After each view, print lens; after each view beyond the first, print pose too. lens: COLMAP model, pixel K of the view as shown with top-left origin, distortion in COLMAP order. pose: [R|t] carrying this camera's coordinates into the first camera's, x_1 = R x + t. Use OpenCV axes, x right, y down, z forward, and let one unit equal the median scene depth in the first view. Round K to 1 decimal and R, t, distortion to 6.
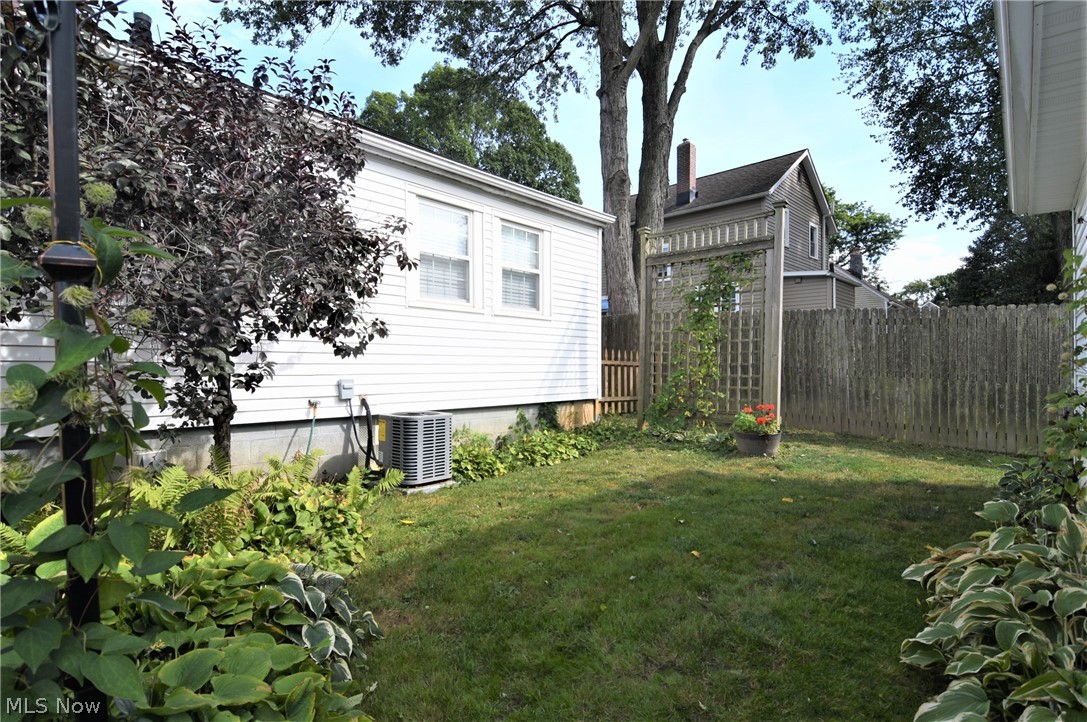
lens RADIAL K [[519.5, 0, 538.3], [0, 519.5, 363.0], [0, 0, 1]] dist [-0.003167, -0.014087]
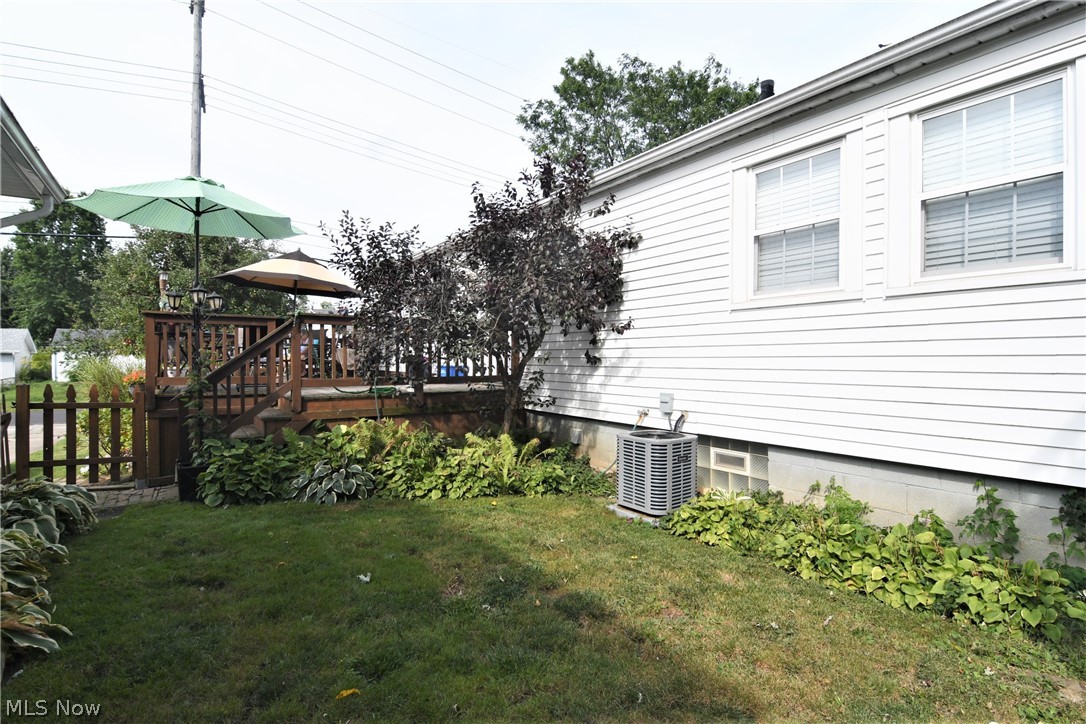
lens RADIAL K [[519.0, 0, 537.8], [0, 519.0, 364.0], [0, 0, 1]] dist [-0.003167, -0.014087]
pose [[-0.211681, -0.002061, -0.977337, 0.608177], [-0.004799, 0.999988, -0.001070, -0.021439], [0.977327, 0.004464, -0.211688, 0.858465]]
